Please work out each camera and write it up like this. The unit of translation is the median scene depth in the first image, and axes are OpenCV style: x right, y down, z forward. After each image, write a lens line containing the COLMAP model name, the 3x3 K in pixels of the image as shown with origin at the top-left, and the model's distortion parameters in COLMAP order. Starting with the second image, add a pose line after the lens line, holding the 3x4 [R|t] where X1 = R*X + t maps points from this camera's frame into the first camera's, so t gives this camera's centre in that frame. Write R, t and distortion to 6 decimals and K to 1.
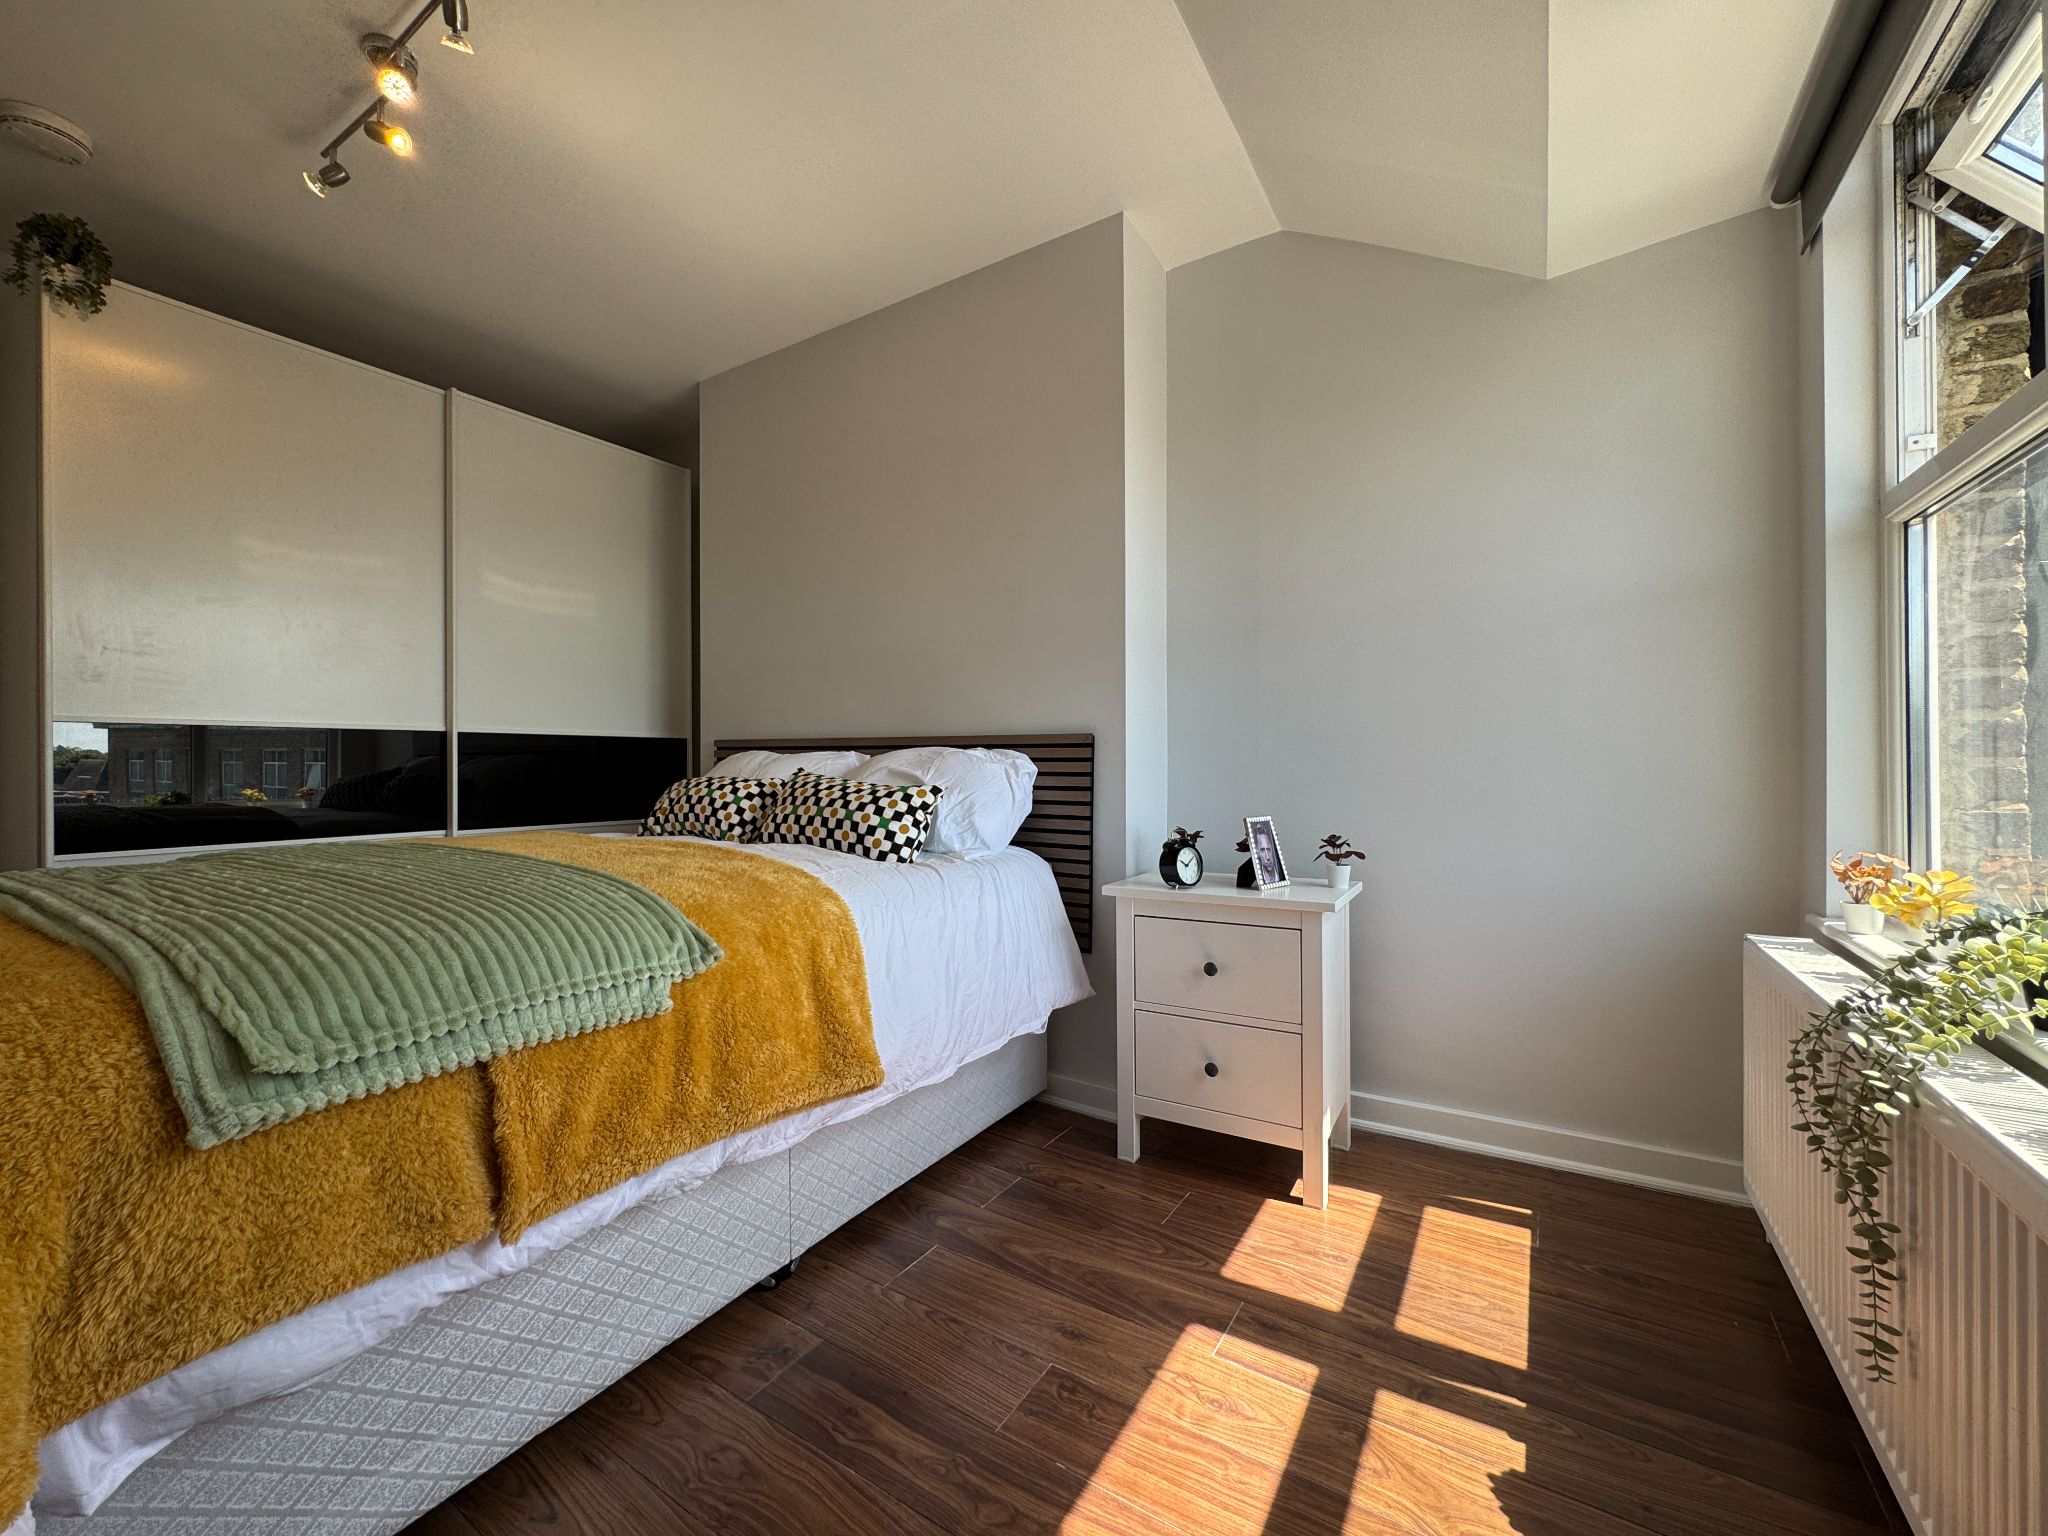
lens RADIAL K [[819.1, 0, 1019.3], [0, 819.1, 768.8], [0, 0, 1]] dist [-0.002773, -0.000347]
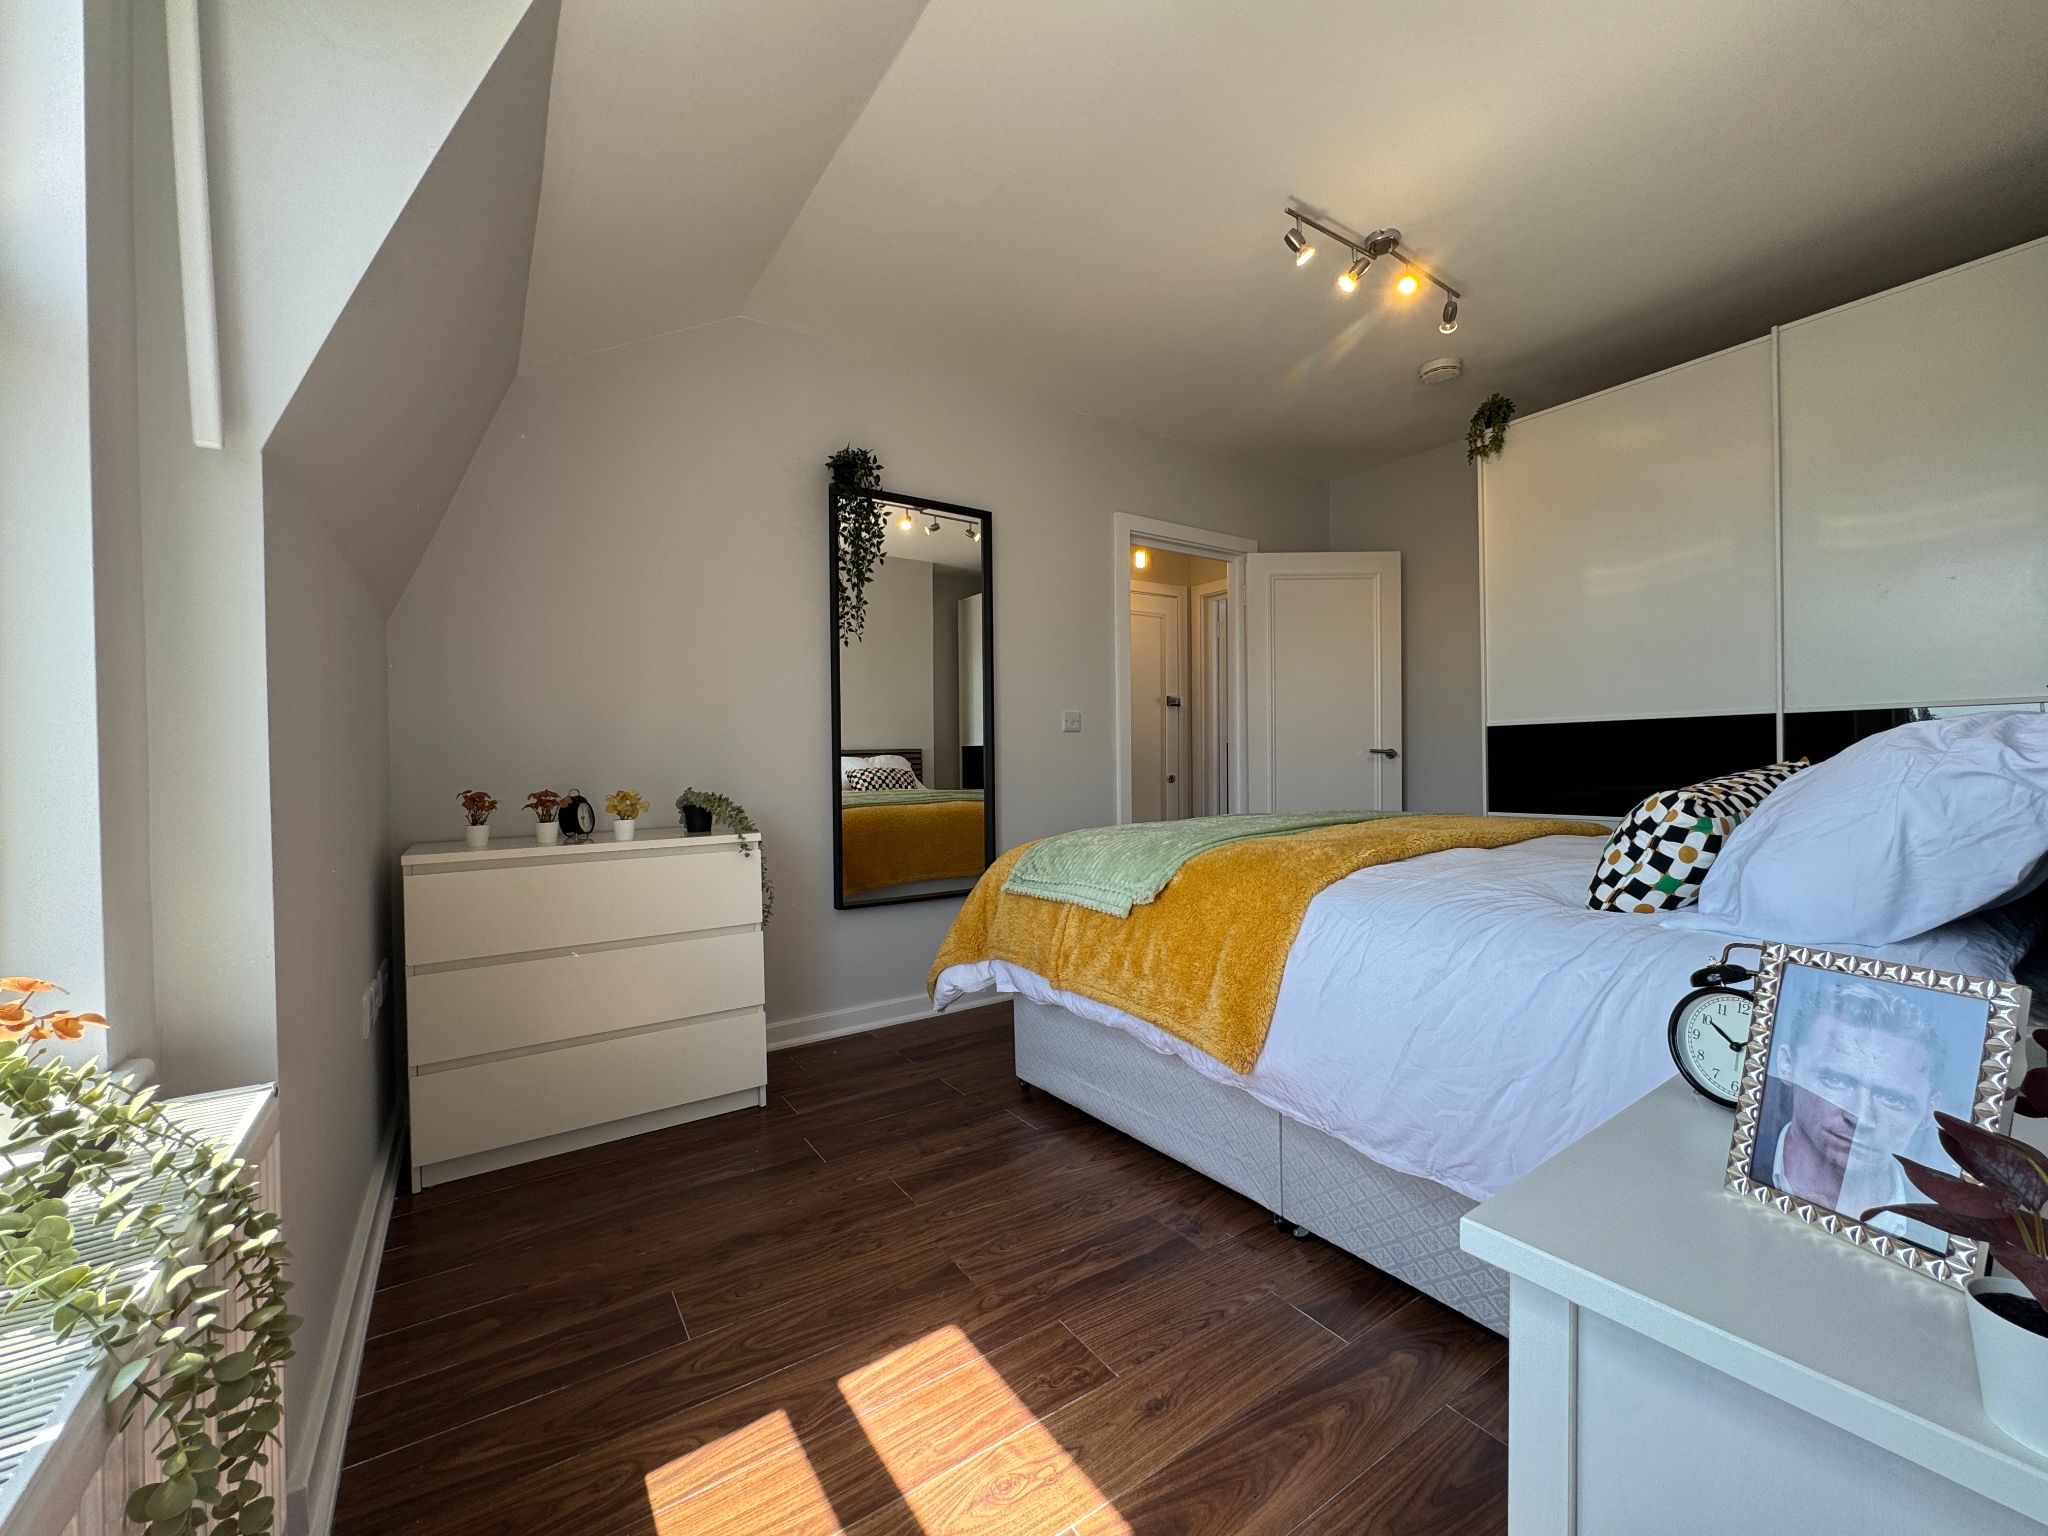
lens RADIAL K [[819.1, 0, 1031.2], [0, 819.1, 767.3], [0, 0, 1]] dist [-0.002773, -0.000347]
pose [[-0.407942, 0.010702, -0.912945, 0.666167], [0.024934, 0.999689, 0.000577, -0.002754], [0.912667, -0.022528, -0.408082, 0.908531]]
